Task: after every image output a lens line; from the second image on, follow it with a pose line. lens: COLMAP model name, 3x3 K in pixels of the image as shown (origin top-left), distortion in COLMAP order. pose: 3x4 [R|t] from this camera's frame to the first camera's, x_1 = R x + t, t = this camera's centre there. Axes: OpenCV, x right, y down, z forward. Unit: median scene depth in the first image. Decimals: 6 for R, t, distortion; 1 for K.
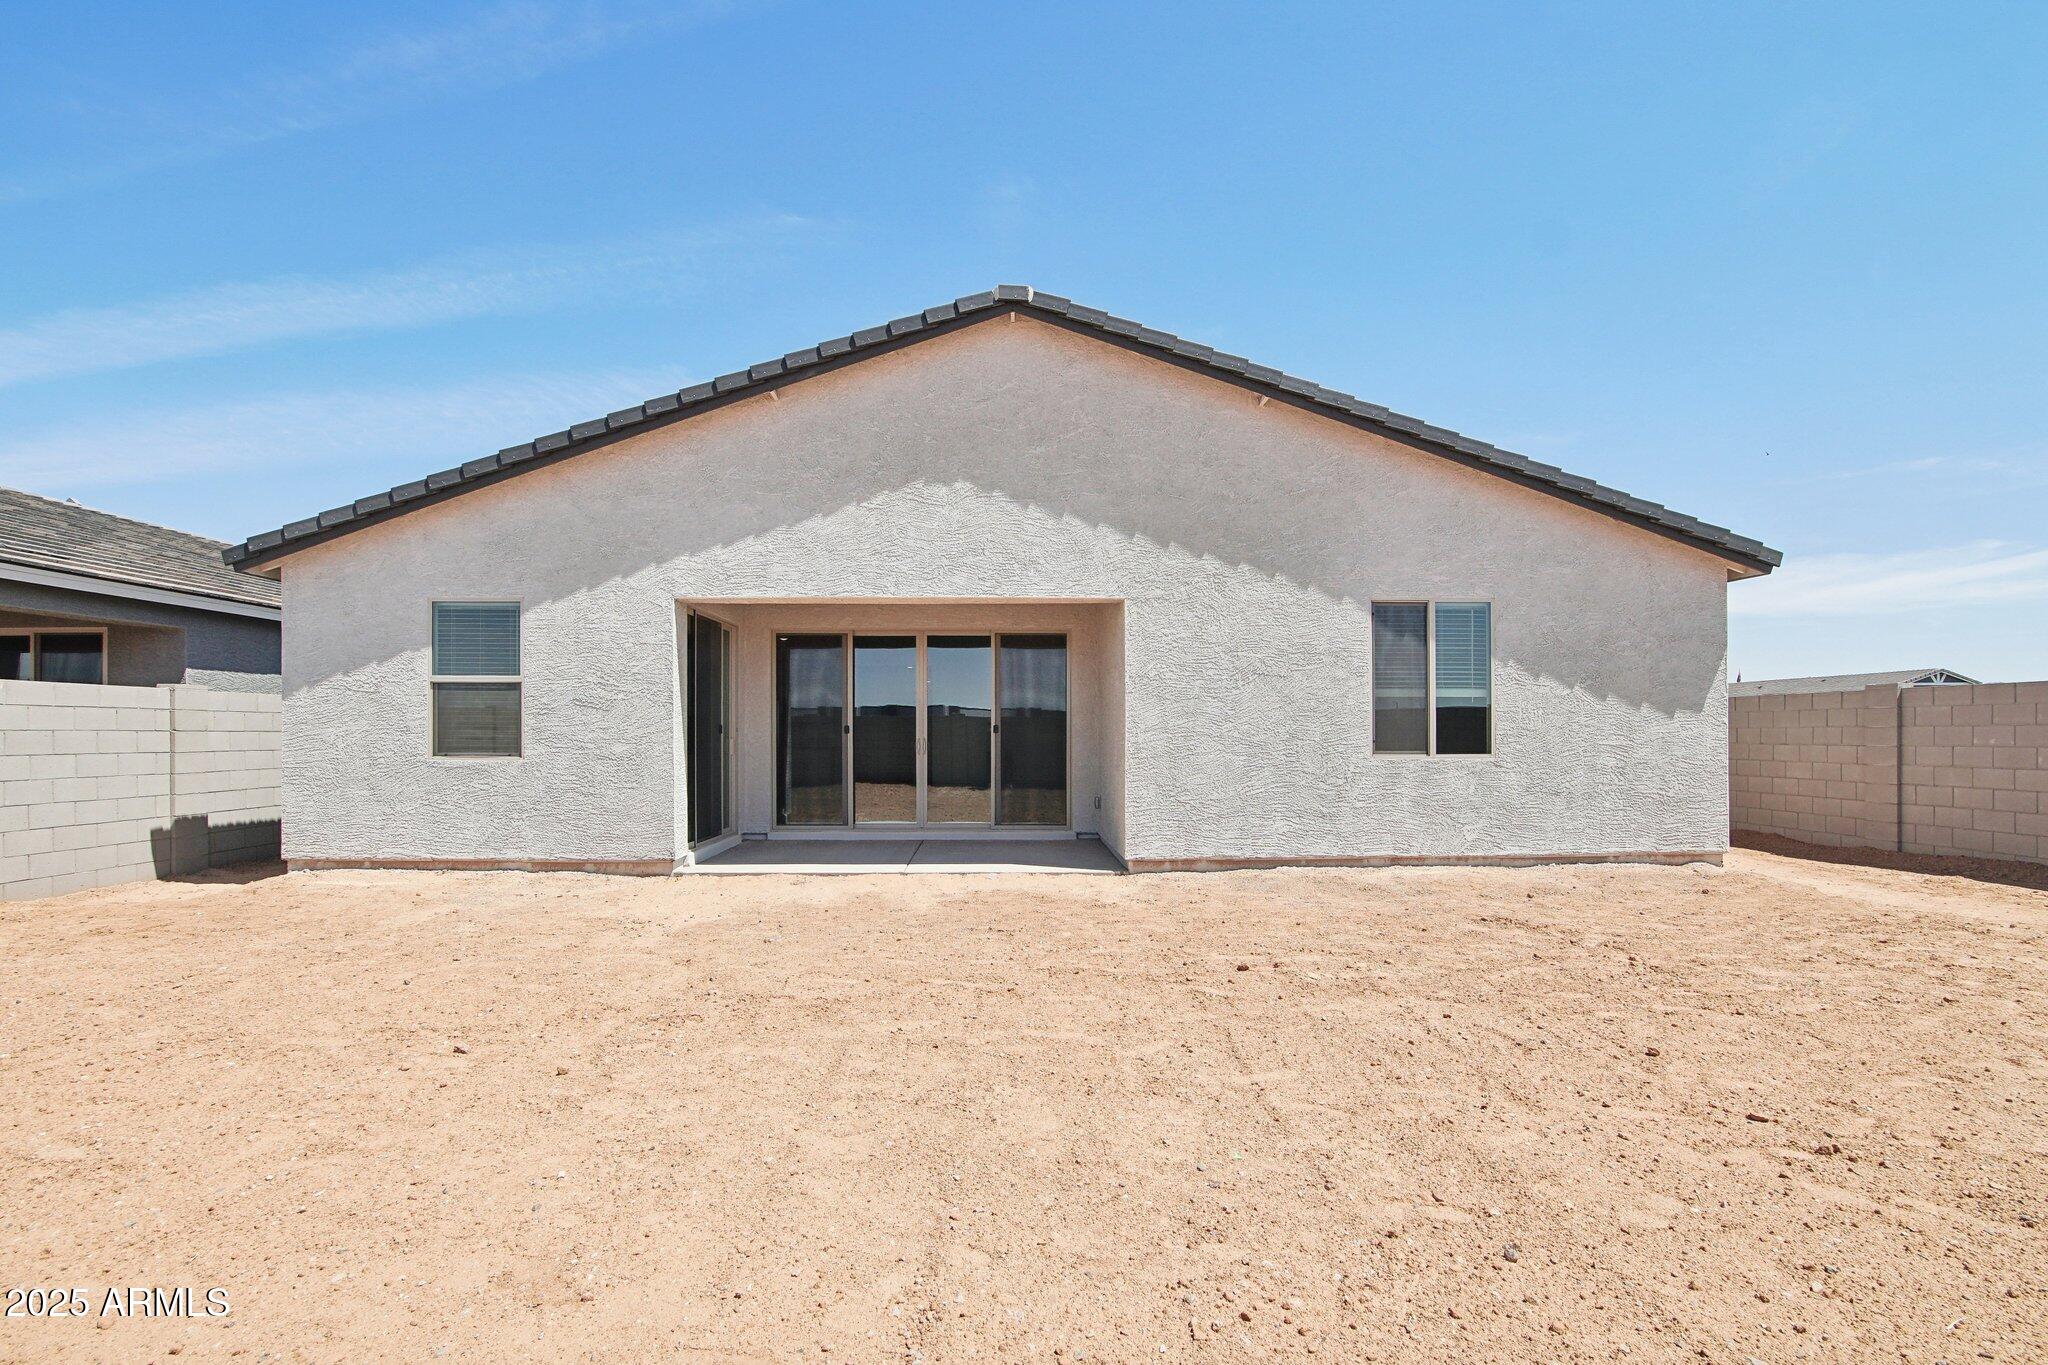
lens RADIAL K [[975.1, 0, 1007.3], [0, 975.1, 720.8], [0, 0, 1]] dist [-0.033955, 0.000117]
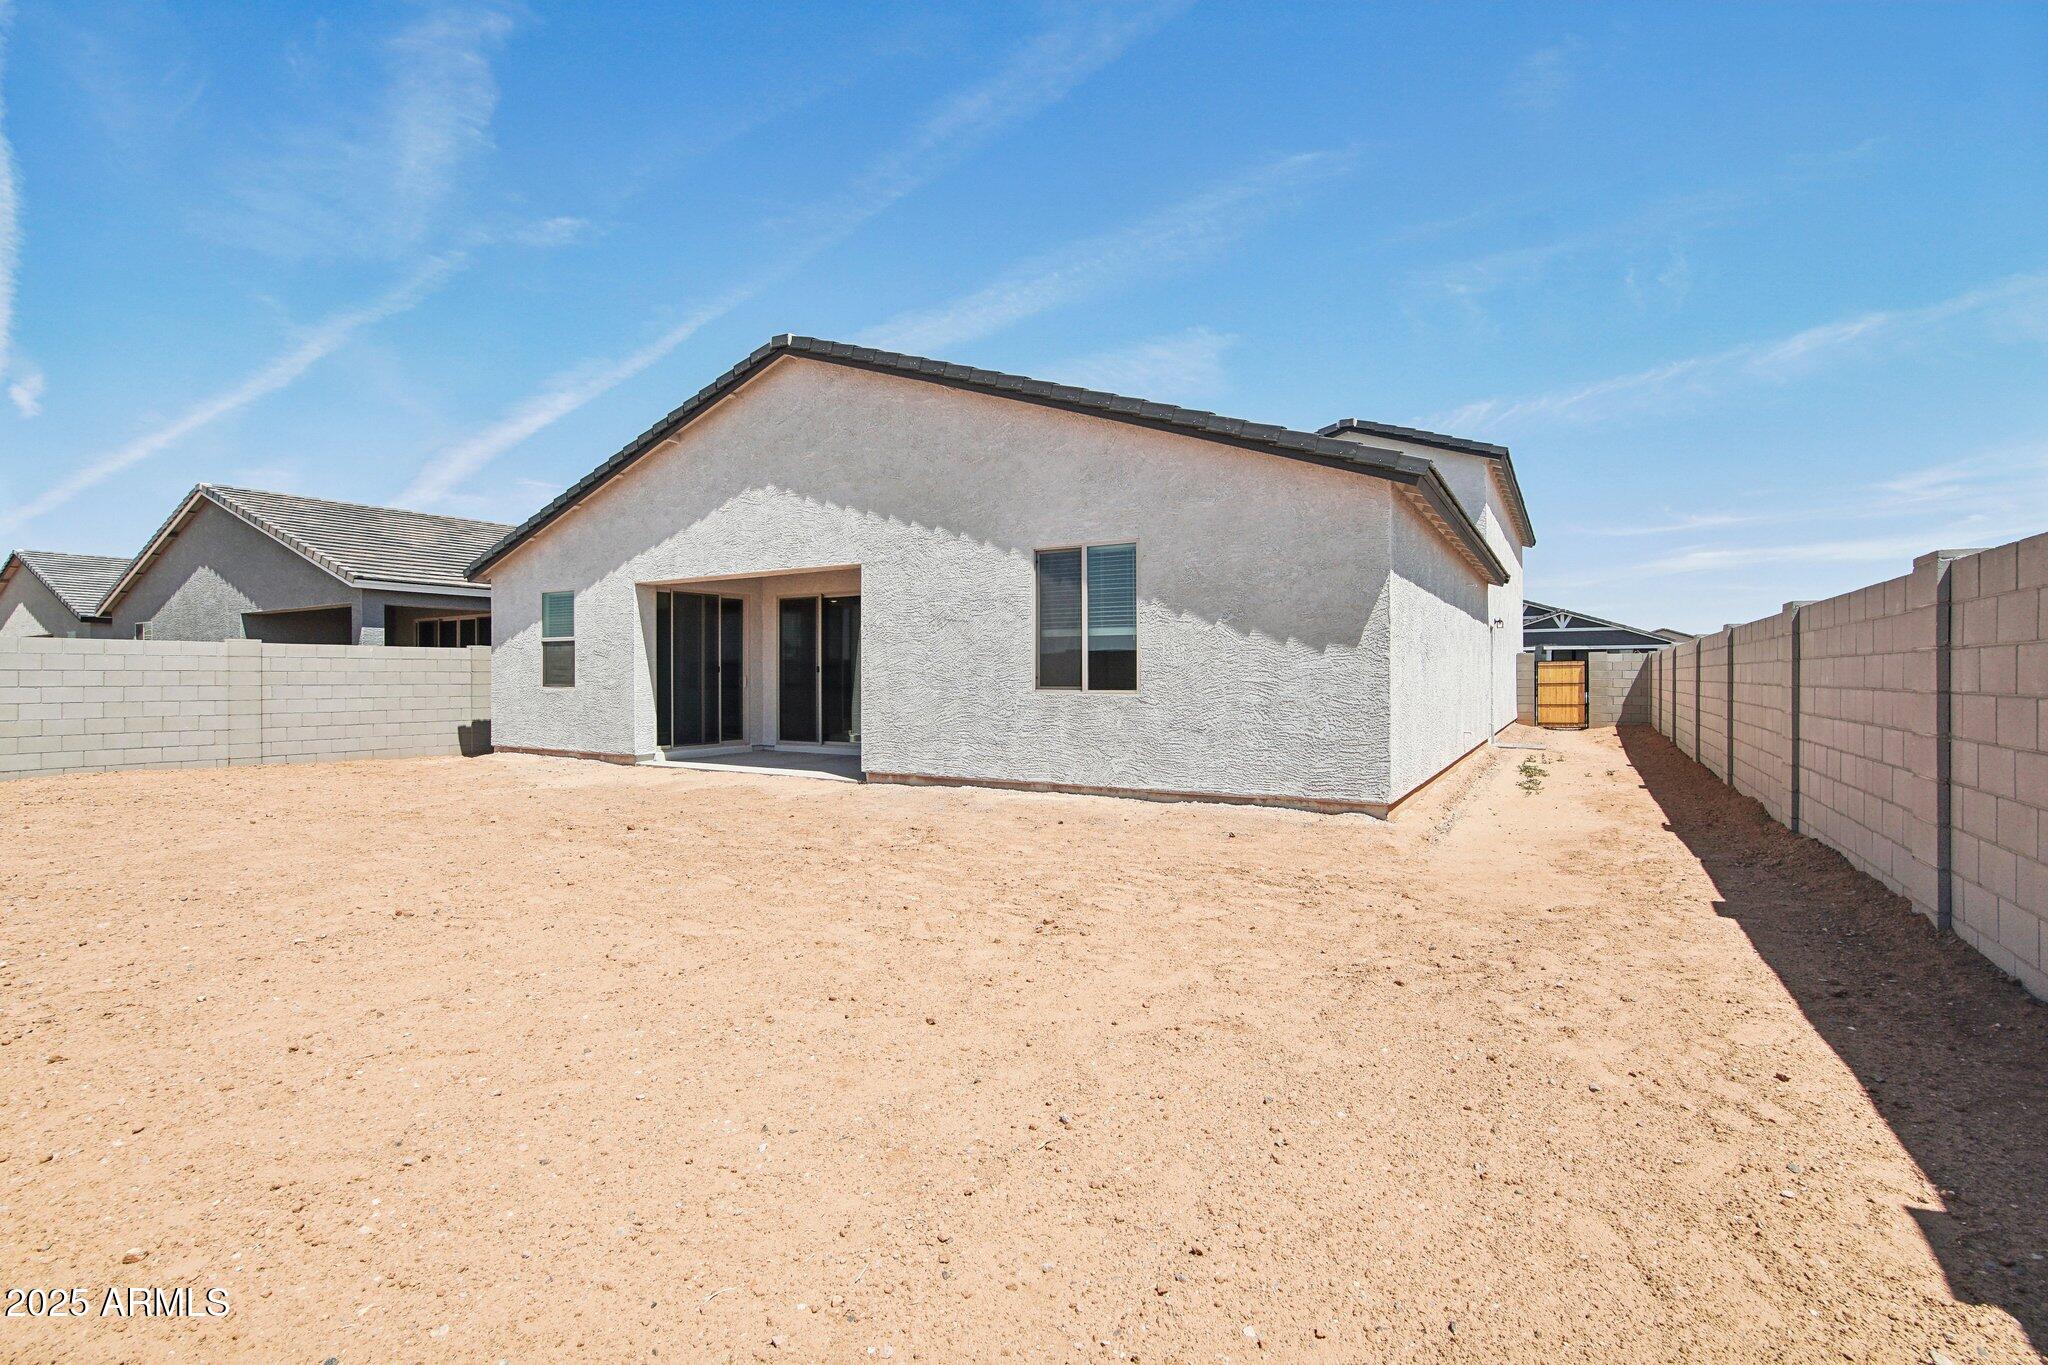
lens RADIAL K [[975.1, 0, 1019.3], [0, 975.1, 666.2], [0, 0, 1]] dist [-0.033955, 0.000117]
pose [[0.833859, -0.005977, -0.551945, 0.981049], [0.008964, 0.999956, 0.002714, 0.004869], [0.551904, -0.007210, 0.833876, 0.065232]]
